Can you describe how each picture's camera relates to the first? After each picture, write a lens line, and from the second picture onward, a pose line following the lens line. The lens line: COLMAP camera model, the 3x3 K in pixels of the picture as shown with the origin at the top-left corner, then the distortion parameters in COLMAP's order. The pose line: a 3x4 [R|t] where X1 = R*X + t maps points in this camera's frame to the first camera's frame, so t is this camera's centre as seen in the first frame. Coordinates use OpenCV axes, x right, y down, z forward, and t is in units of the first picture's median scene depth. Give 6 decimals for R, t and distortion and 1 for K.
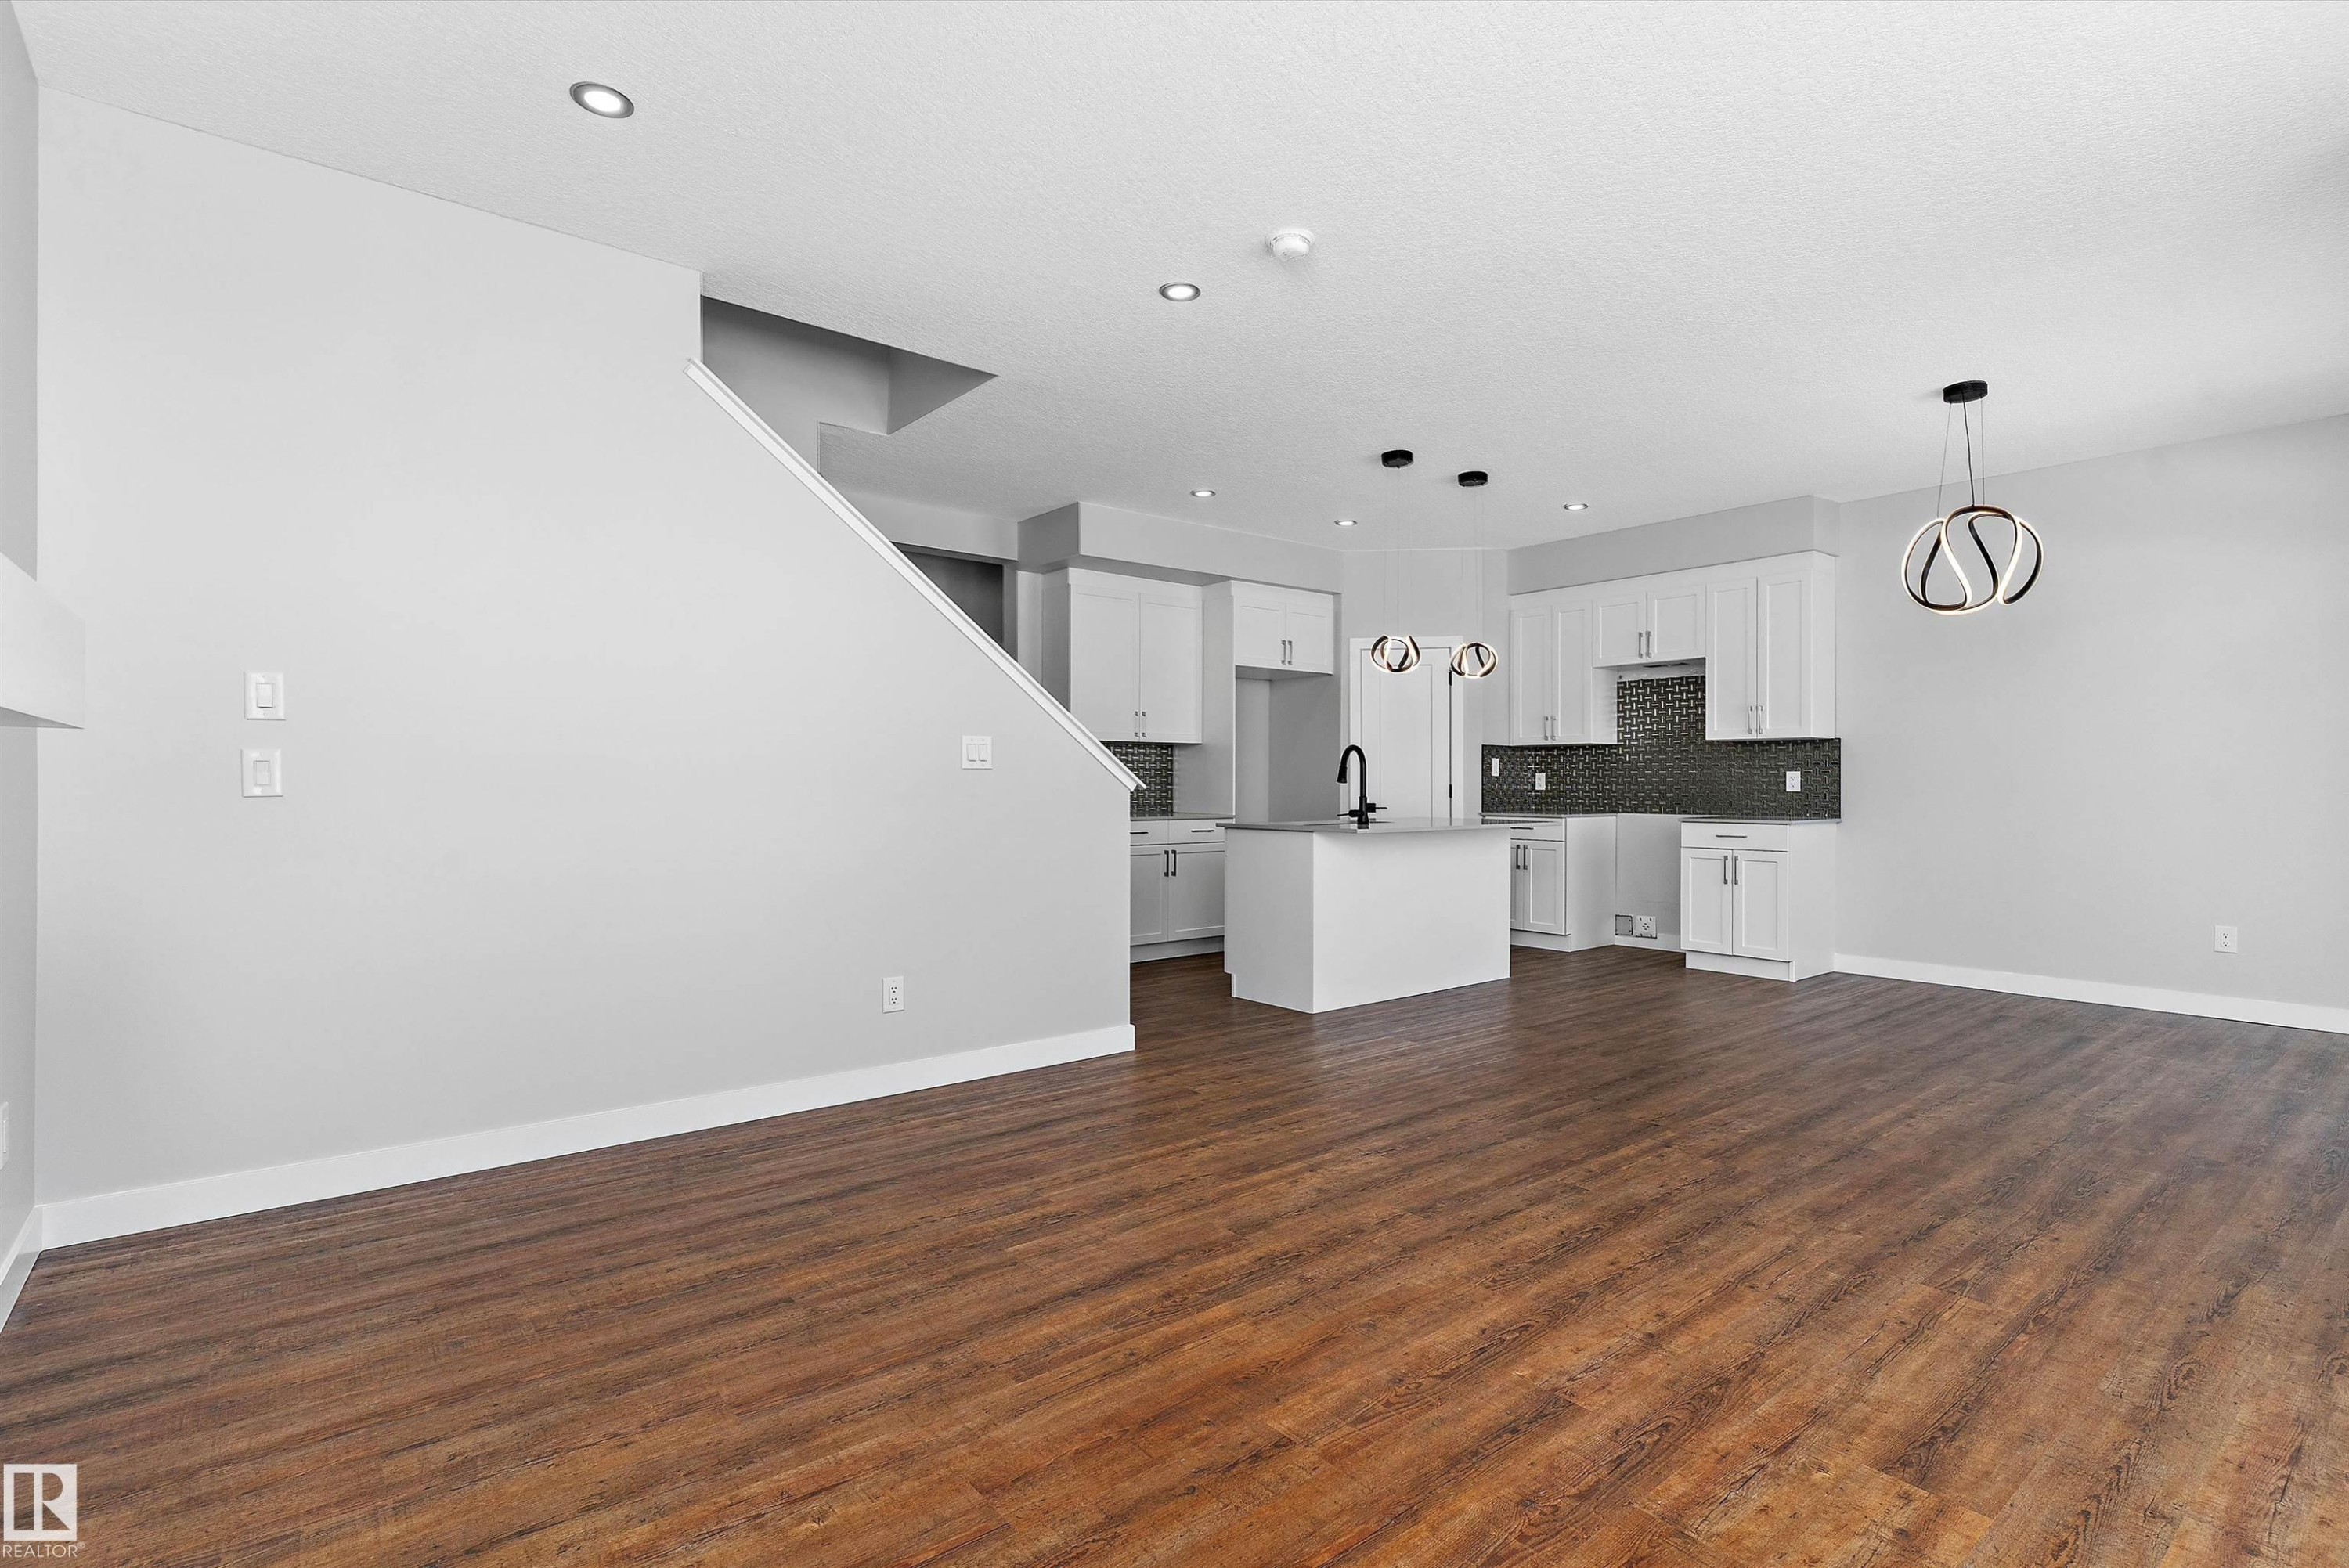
lens RADIAL K [[1119.4, 0, 1176.0], [0, 1119.4, 777.7], [0, 0, 1]] dist [0.005344, -0.002124]
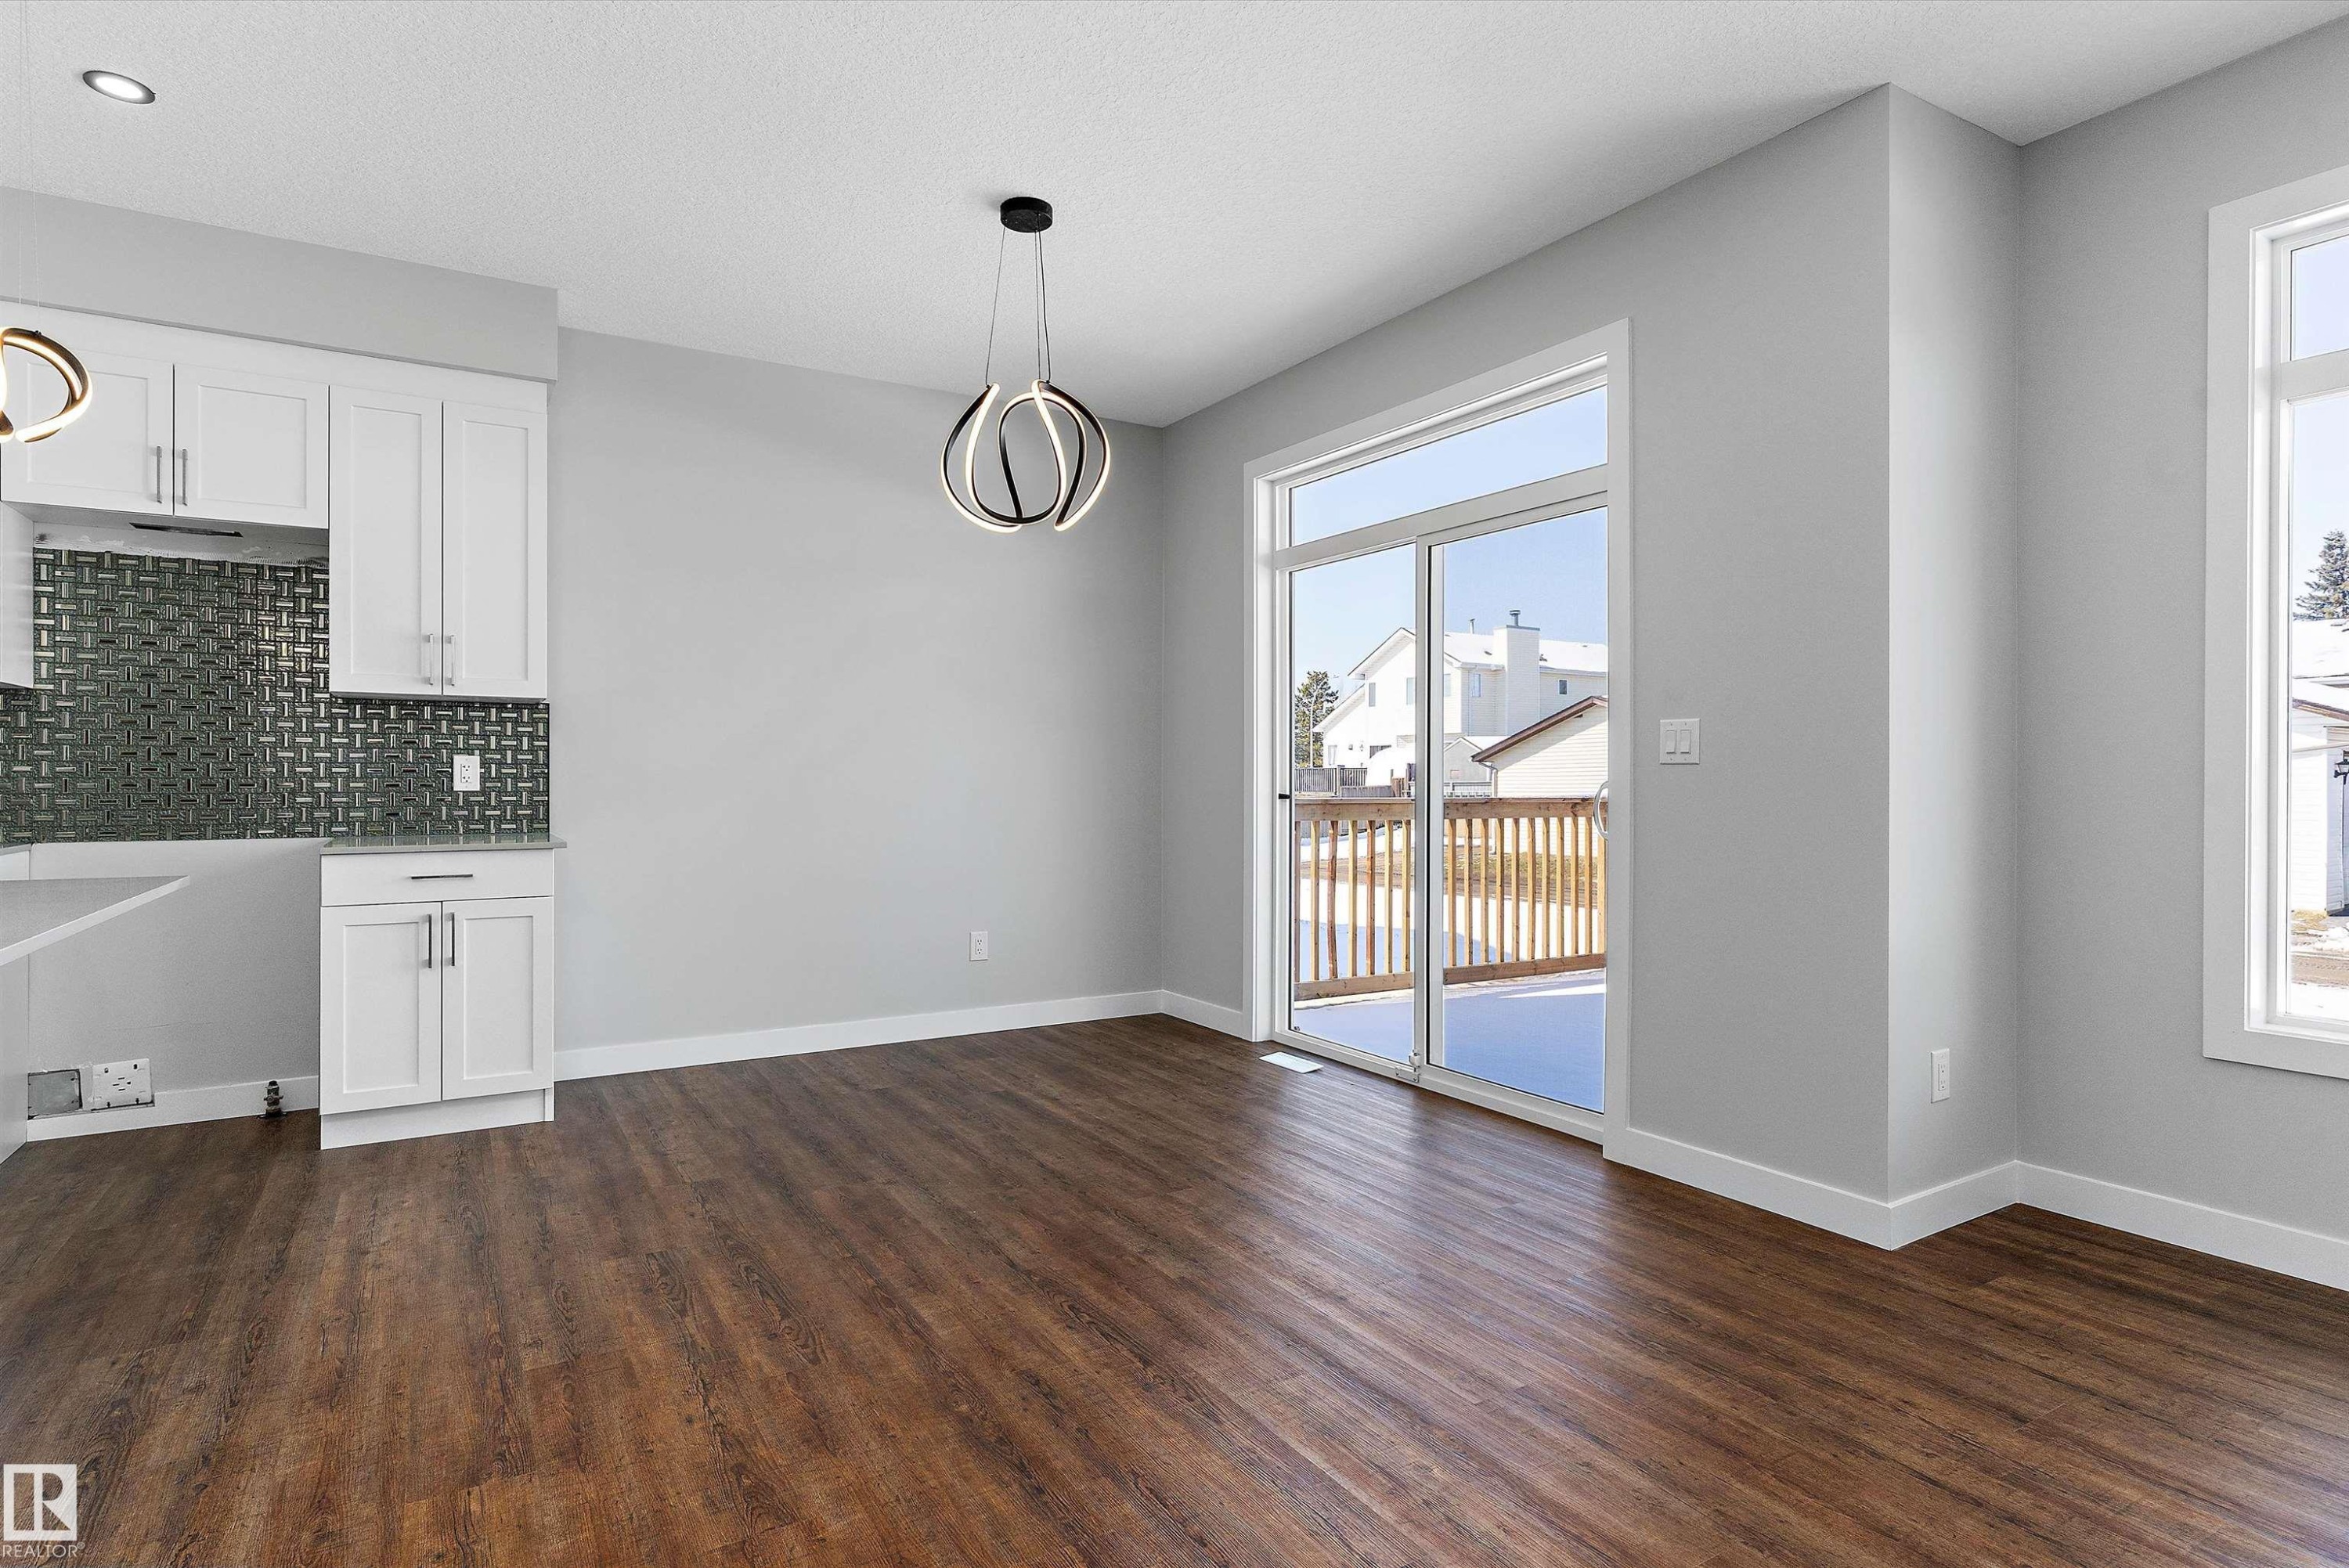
lens RADIAL K [[1215.8, 0, 1171.8], [0, 1215.8, 780.9], [0, 0, 1]] dist [-0.005483, 0.002107]
pose [[0.136565, -0.003068, 0.990626, -0.036671], [-0.004714, 0.999982, 0.003746, 0.005375], [-0.990620, -0.005181, 0.136548, 0.890022]]
